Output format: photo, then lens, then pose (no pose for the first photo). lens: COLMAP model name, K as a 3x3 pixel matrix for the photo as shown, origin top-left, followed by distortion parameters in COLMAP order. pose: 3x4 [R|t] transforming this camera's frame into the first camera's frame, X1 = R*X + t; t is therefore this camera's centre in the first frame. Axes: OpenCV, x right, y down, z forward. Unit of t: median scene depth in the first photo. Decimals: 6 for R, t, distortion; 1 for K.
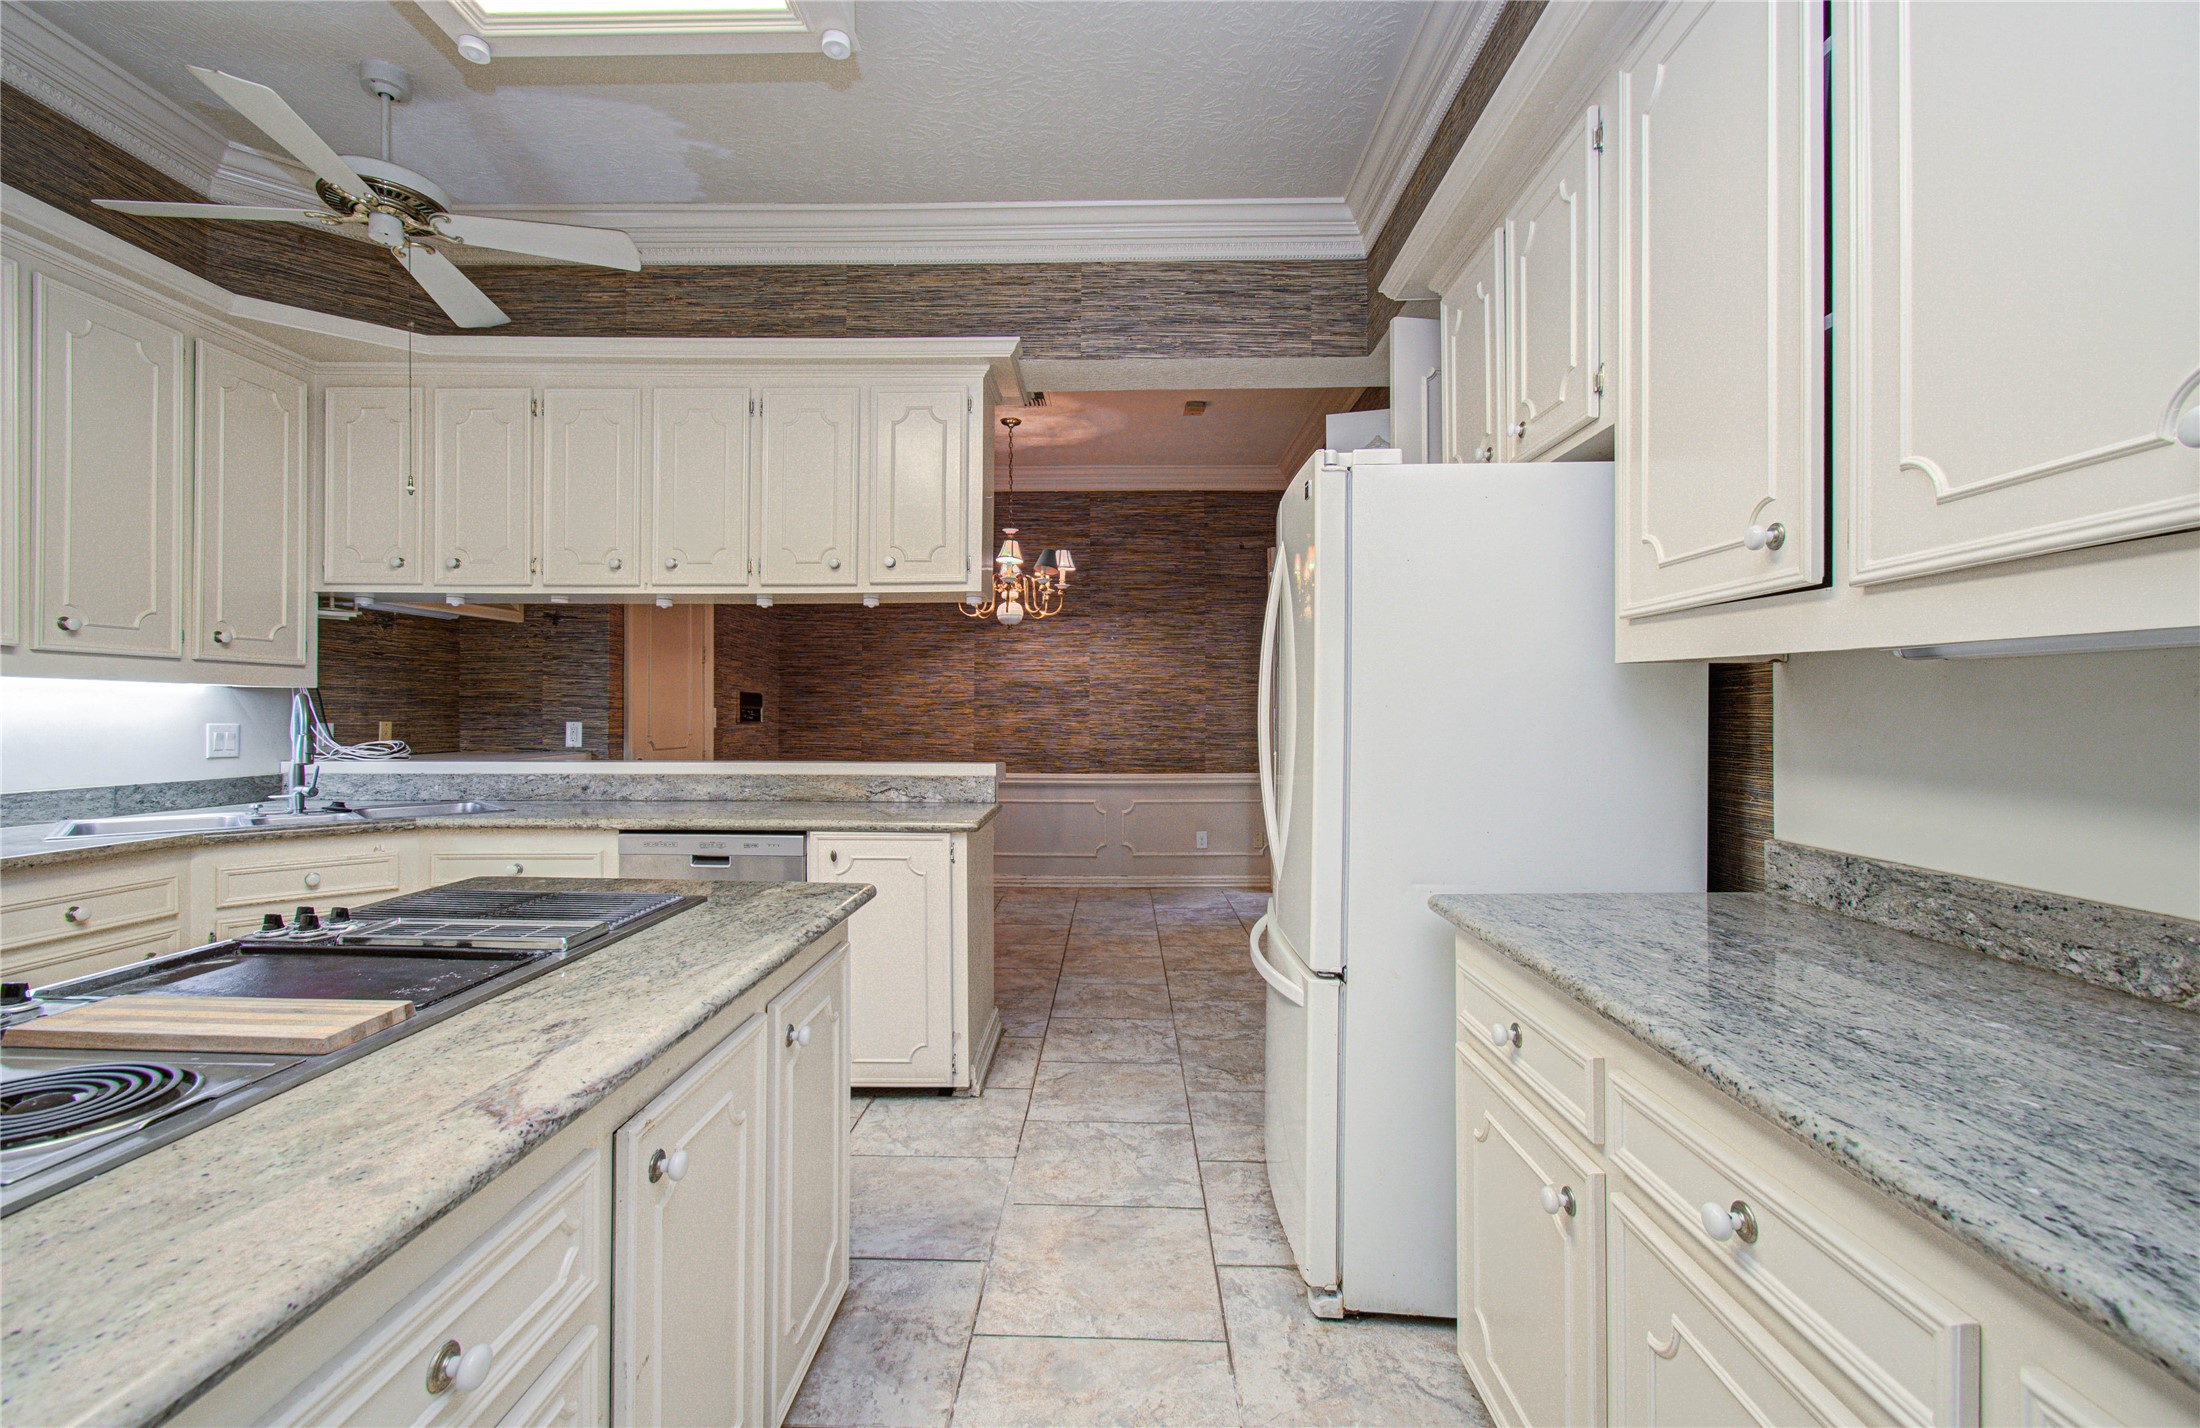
lens RADIAL K [[954.9, 0, 1100.0], [0, 954.9, 714.0], [0, 0, 1]] dist [-0.000534, 0.021224]
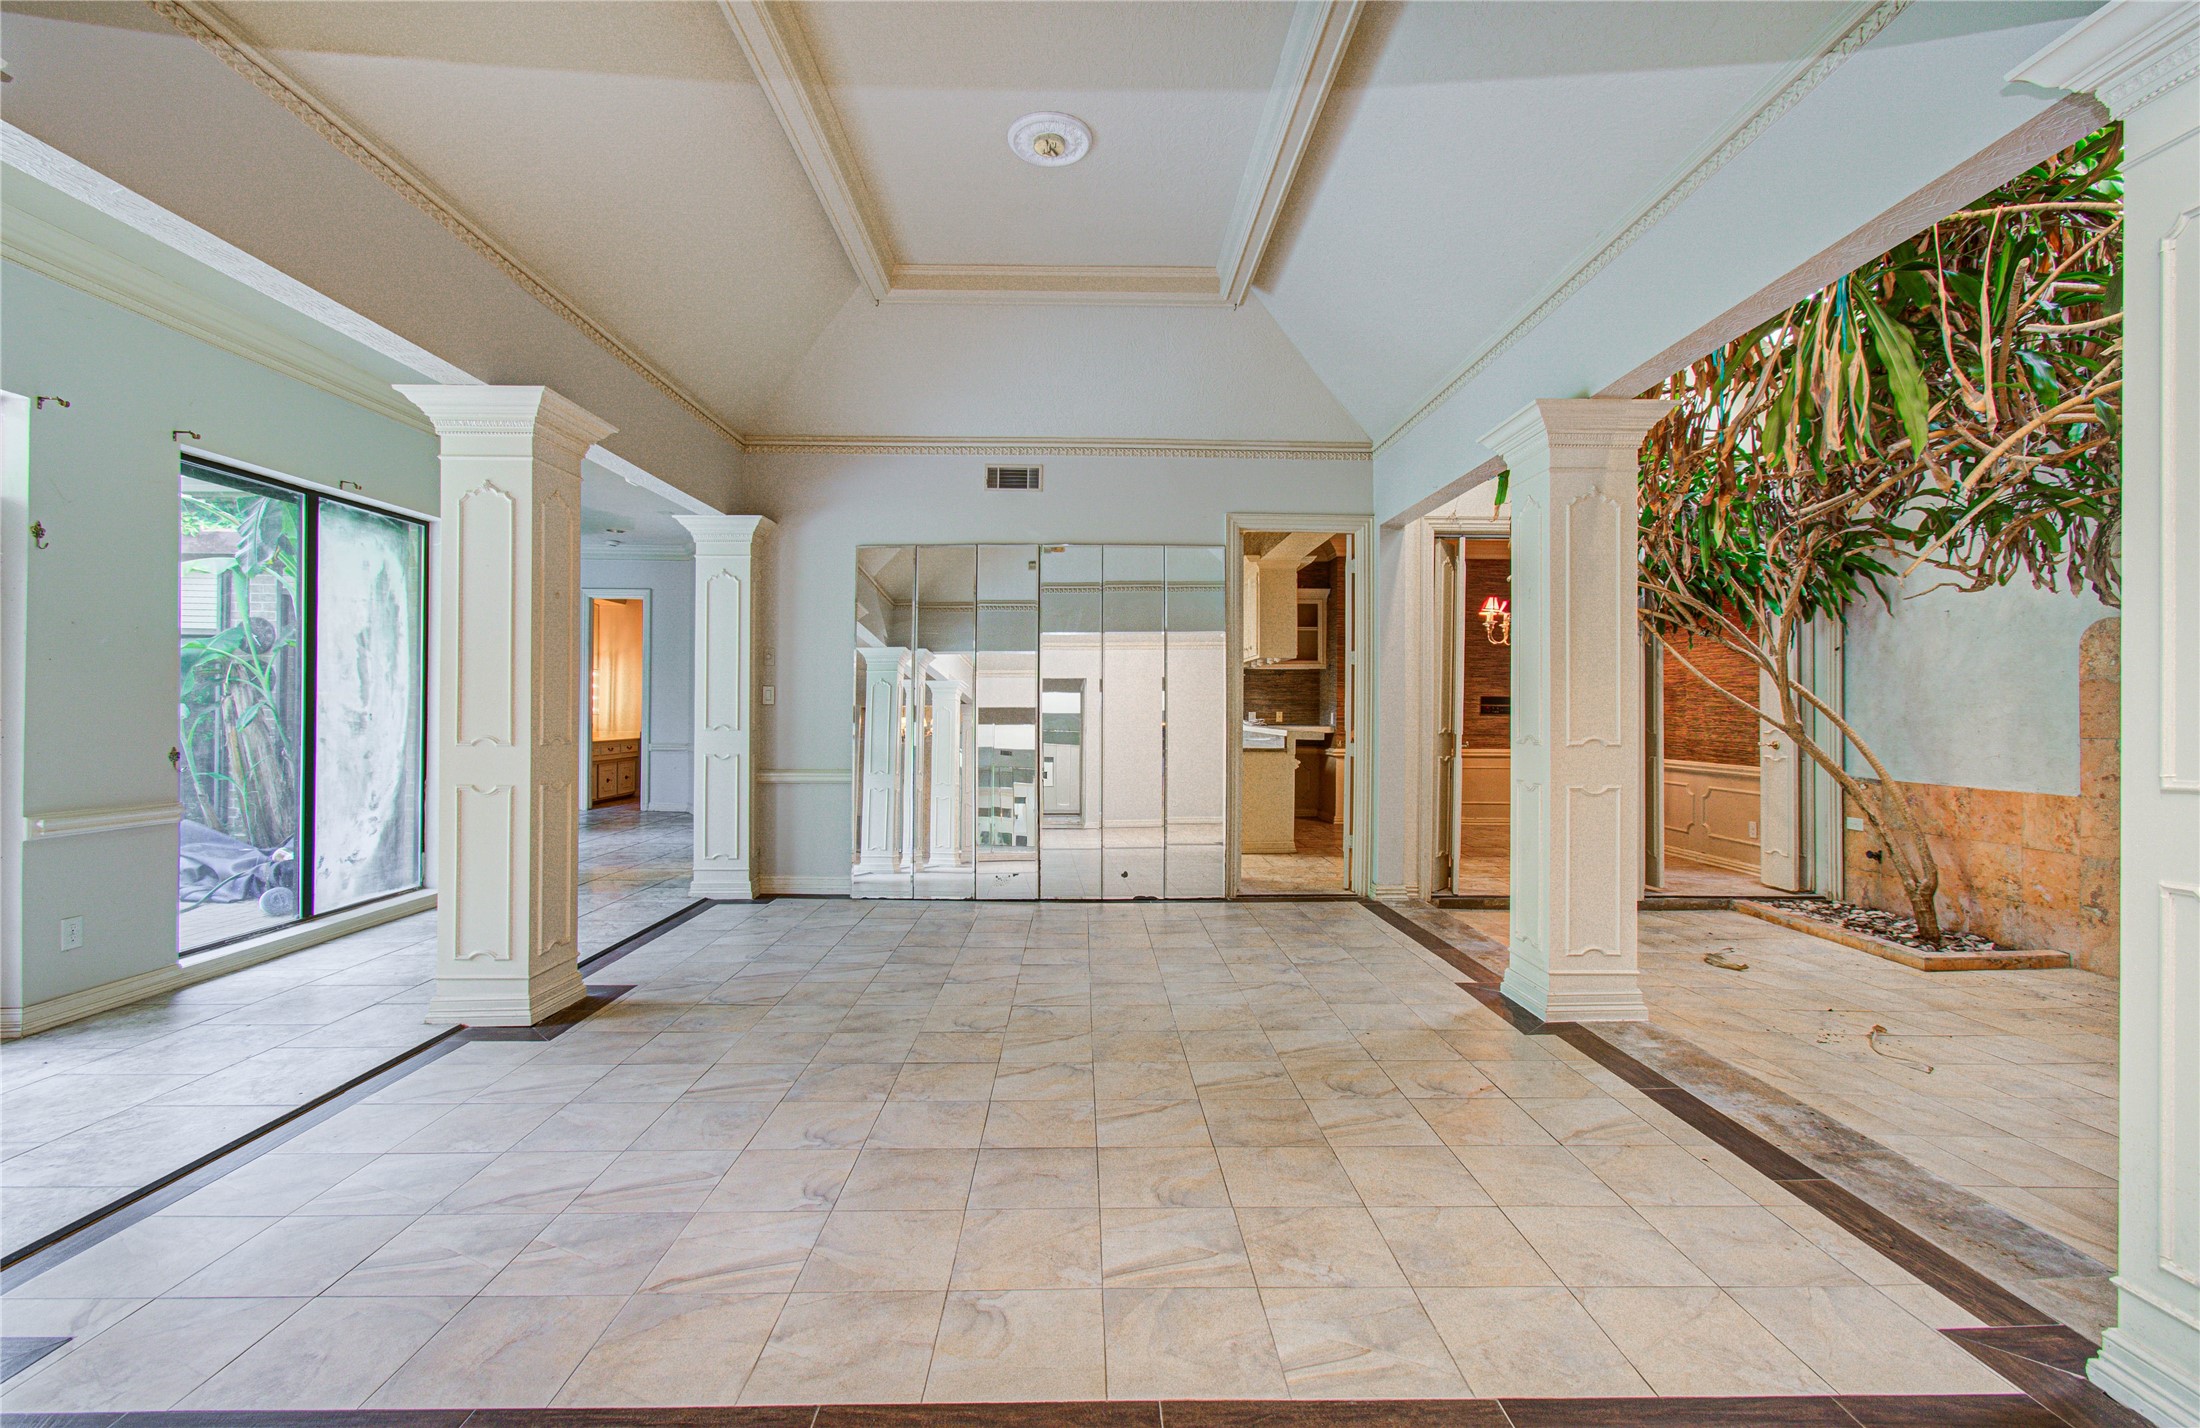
lens RADIAL K [[954.9, 0, 1100.0], [0, 954.9, 714.0], [0, 0, 1]] dist [-0.000534, 0.021224]
pose [[0.048873, 0.005164, -0.998792, 2.269207], [-0.000395, 0.999987, 0.005151, 0.000945], [0.998805, 0.000143, 0.048874, 0.490455]]
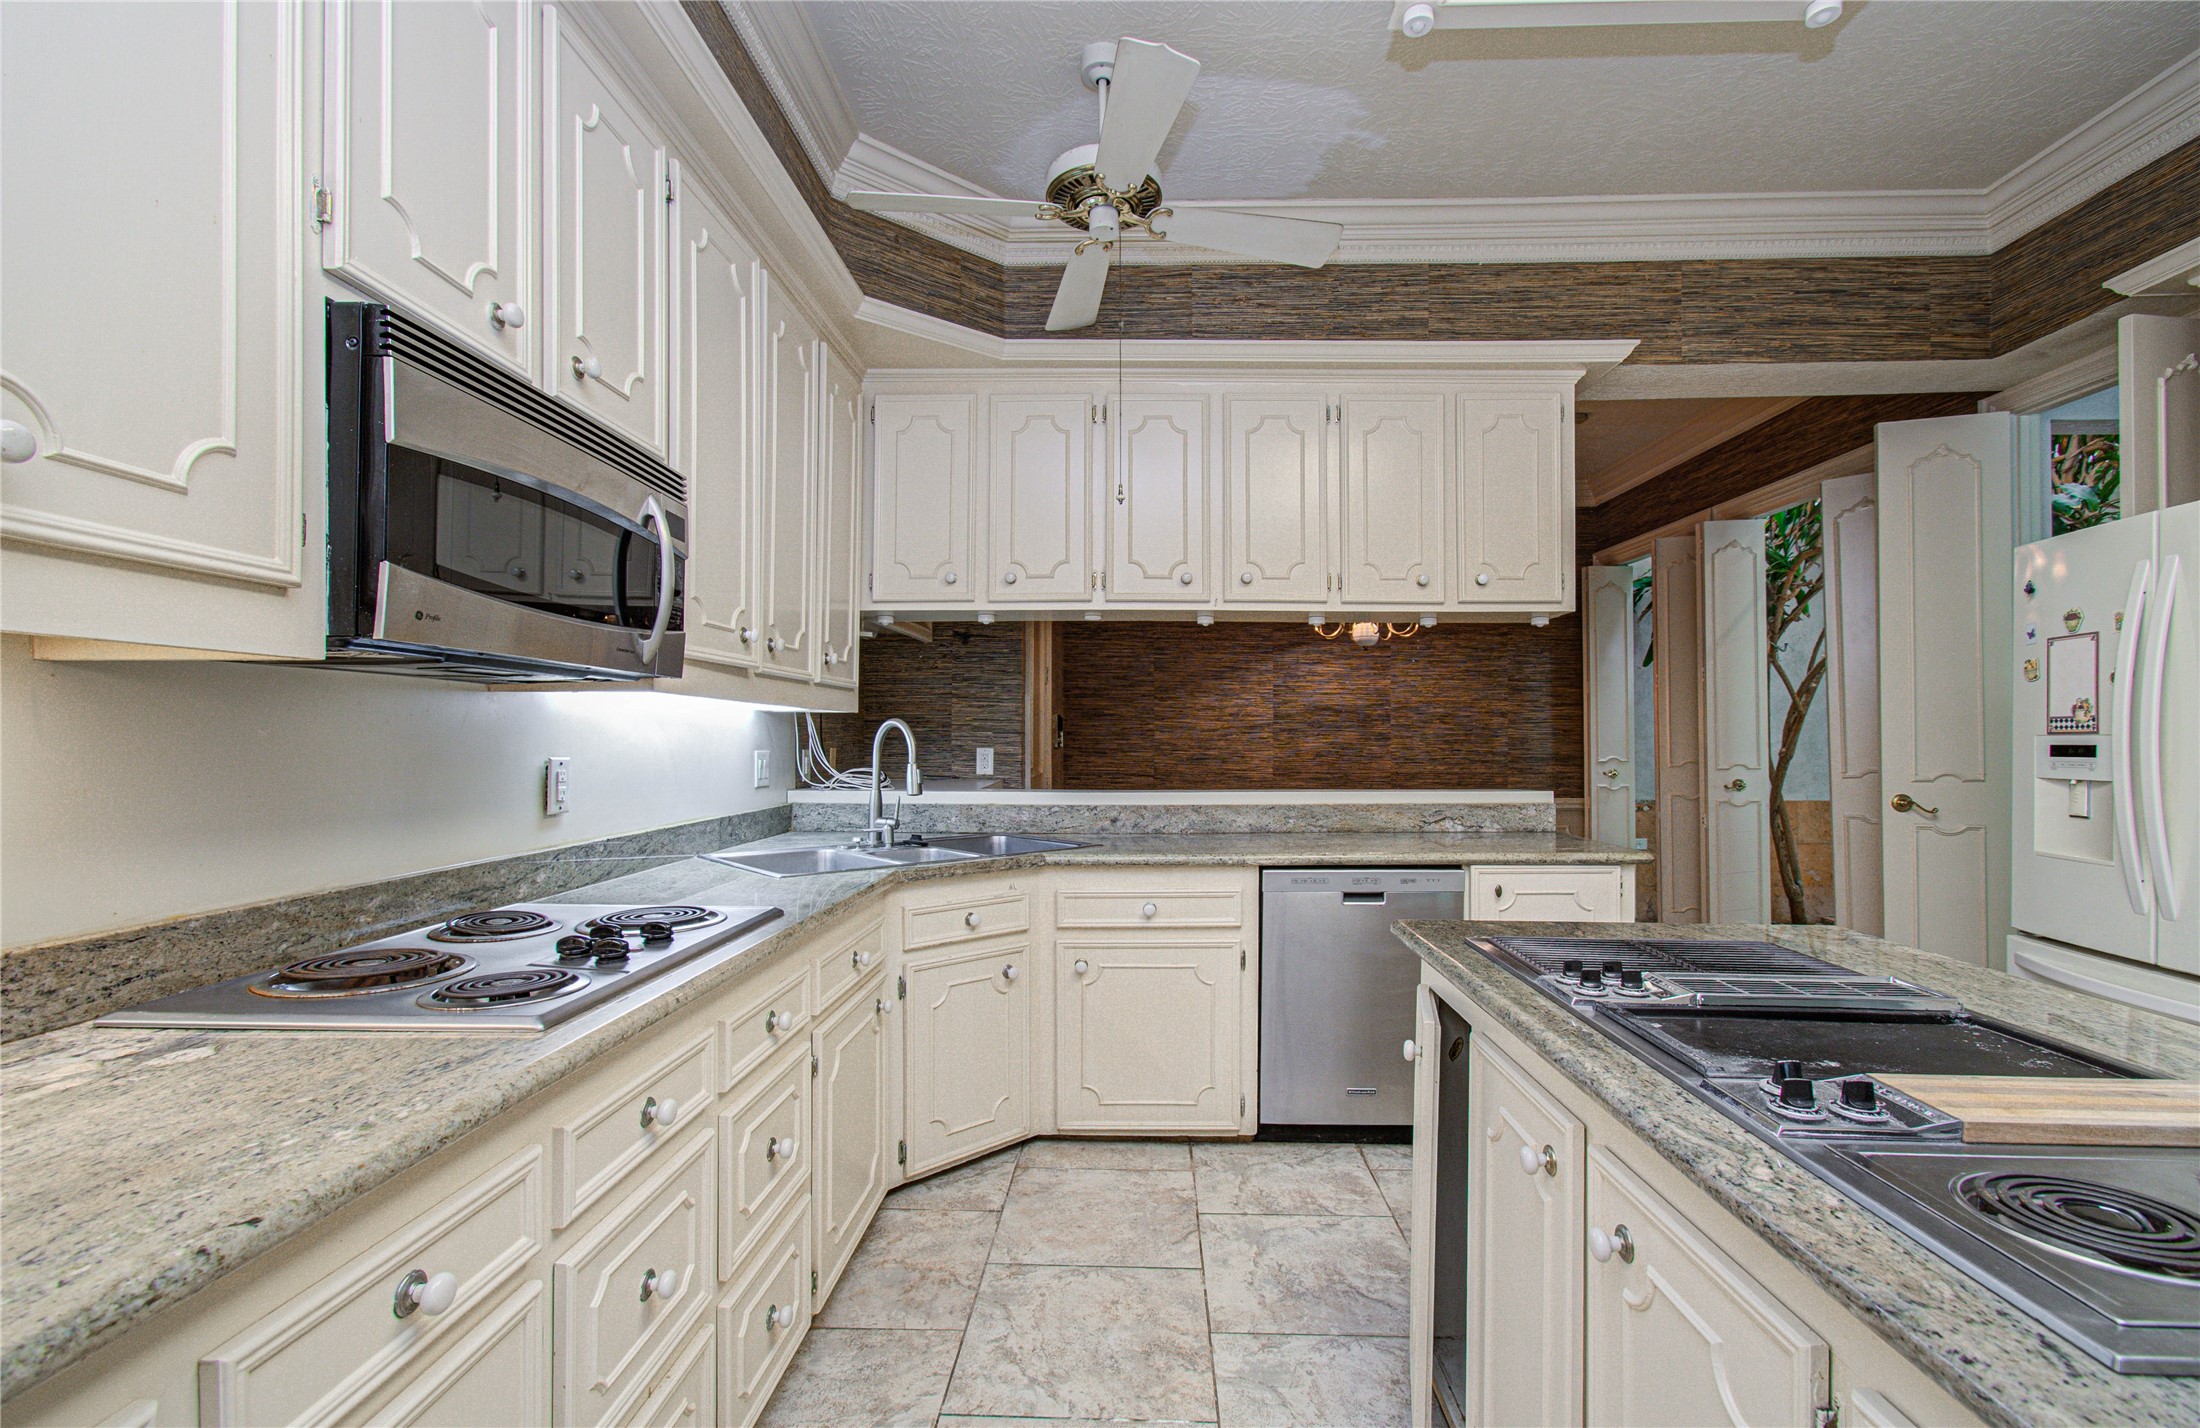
lens RADIAL K [[990.6, 0, 1141.4], [0, 990.6, 731.3], [0, 0, 1]] dist [0.026107, 0.000383]
pose [[0.999801, -0.000499, 0.019962, -0.563062], [0.000596, 0.999988, -0.004840, -0.004298], [-0.019960, 0.004850, 0.999789, 0.024193]]
